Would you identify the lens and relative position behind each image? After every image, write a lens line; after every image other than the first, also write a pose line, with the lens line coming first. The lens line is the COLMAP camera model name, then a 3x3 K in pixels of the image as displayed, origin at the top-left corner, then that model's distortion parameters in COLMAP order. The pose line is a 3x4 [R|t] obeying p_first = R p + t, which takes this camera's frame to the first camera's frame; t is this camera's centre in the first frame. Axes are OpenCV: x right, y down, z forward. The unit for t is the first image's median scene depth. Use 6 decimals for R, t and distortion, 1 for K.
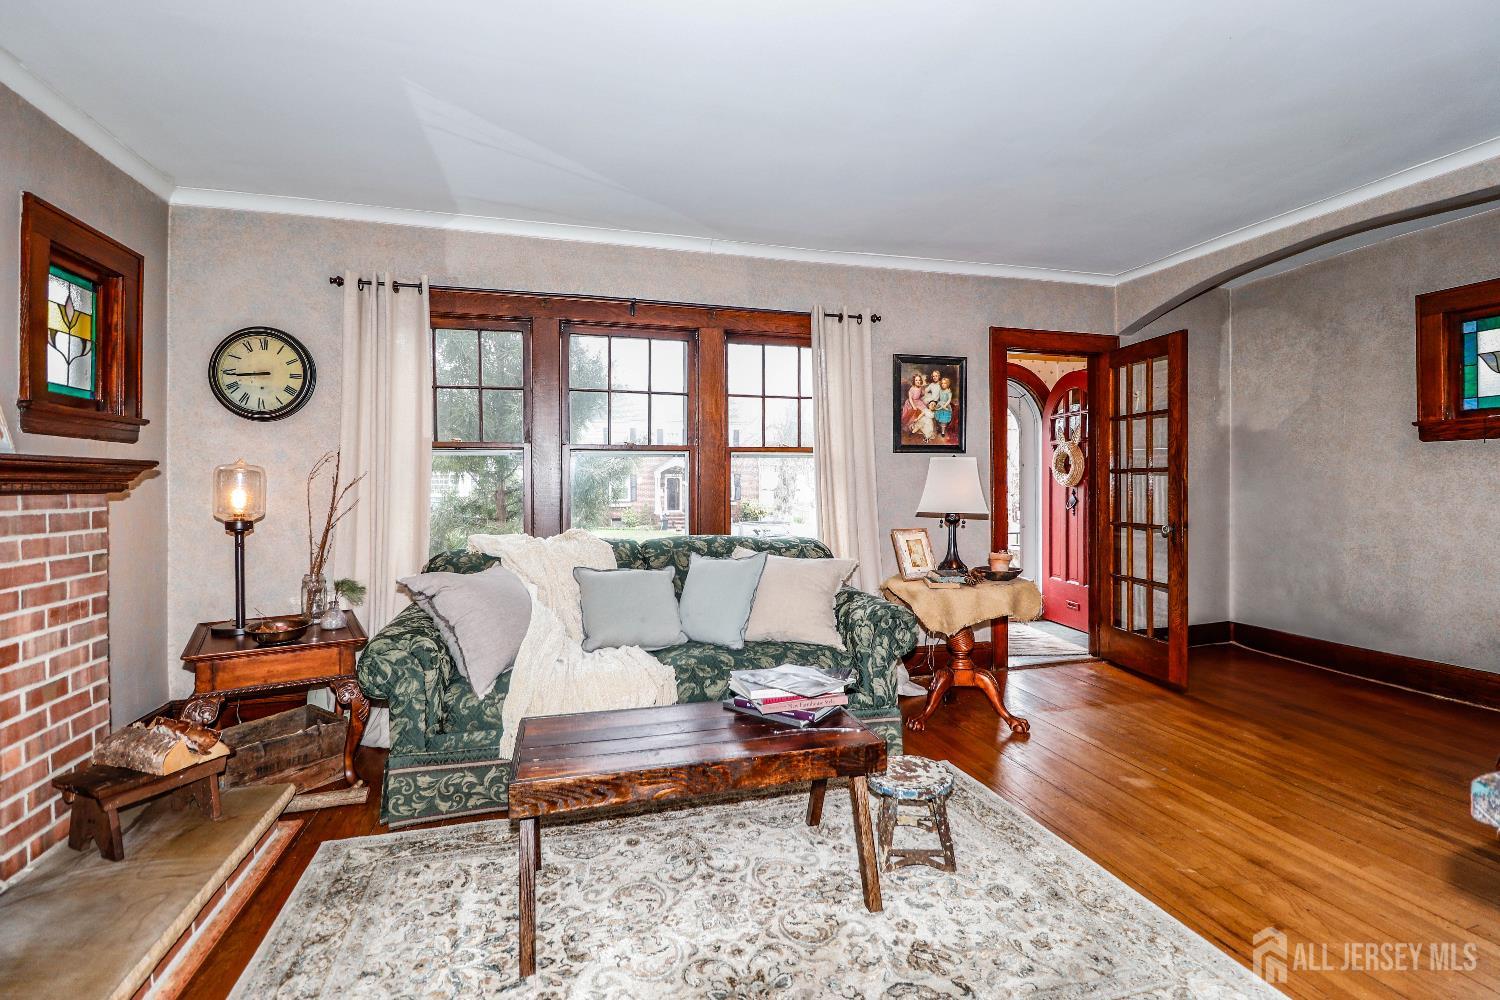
lens RADIAL K [[717.4, 0, 740.4], [0, 717.4, 490.1], [0, 0, 1]] dist [-0.003206, -0.009365]
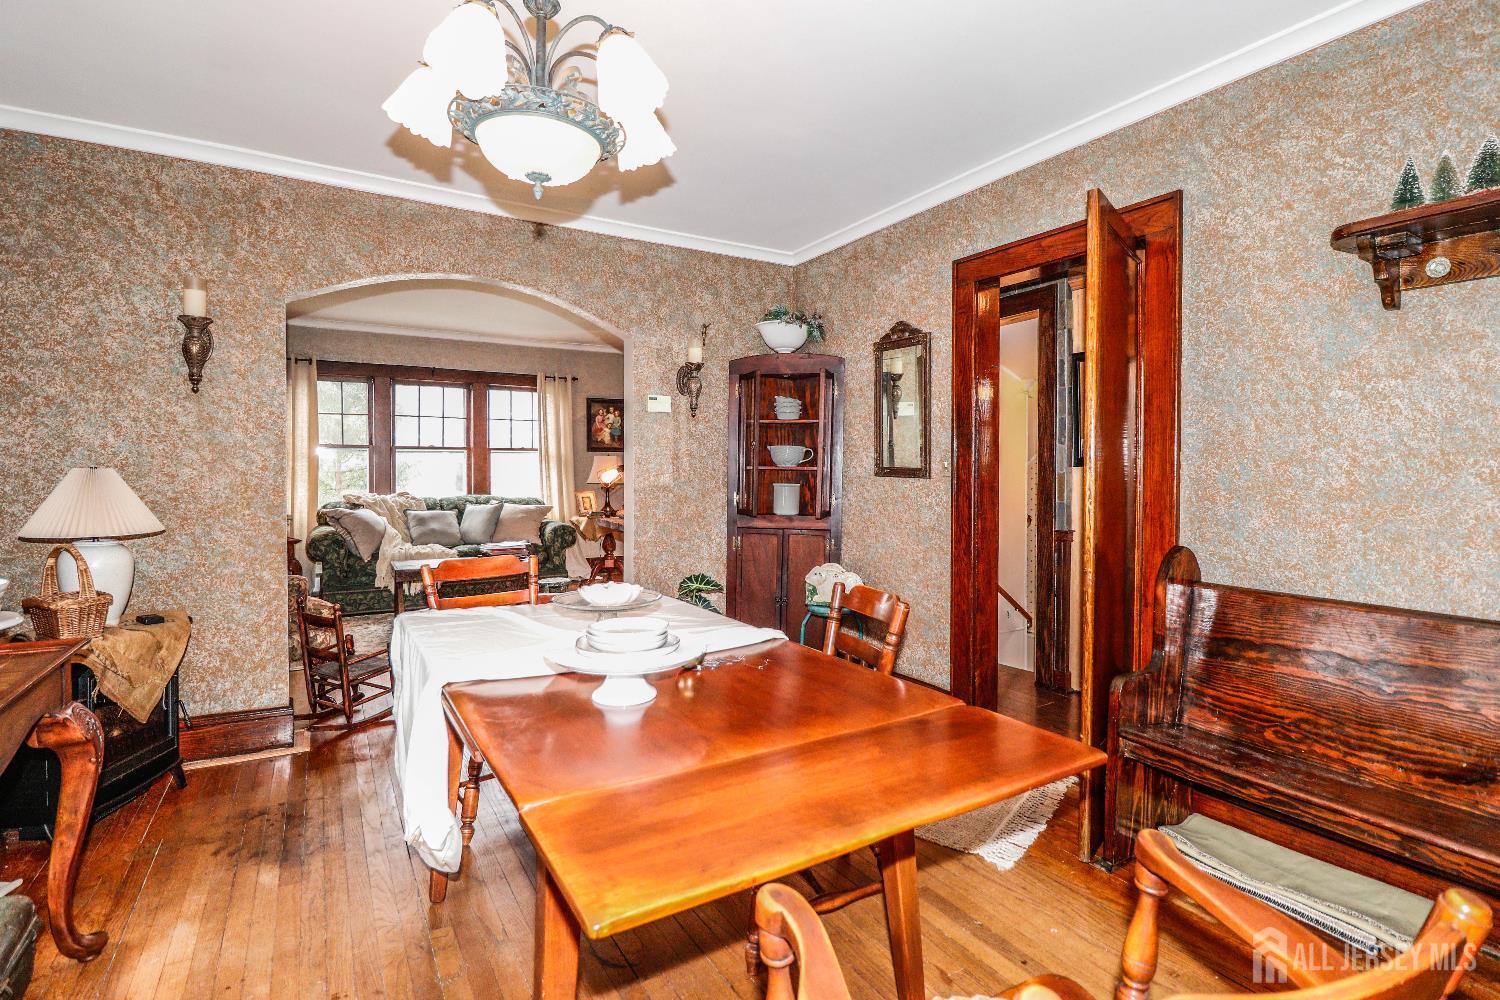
lens RADIAL K [[717.4, 0, 750.2], [0, 717.4, 489.6], [0, 0, 1]] dist [-0.003206, -0.009365]
pose [[0.959086, -0.000536, 0.283116, 0.121875], [-0.005909, 0.999743, 0.021909, 0.003468], [-0.283055, -0.022685, 0.958835, -1.123667]]
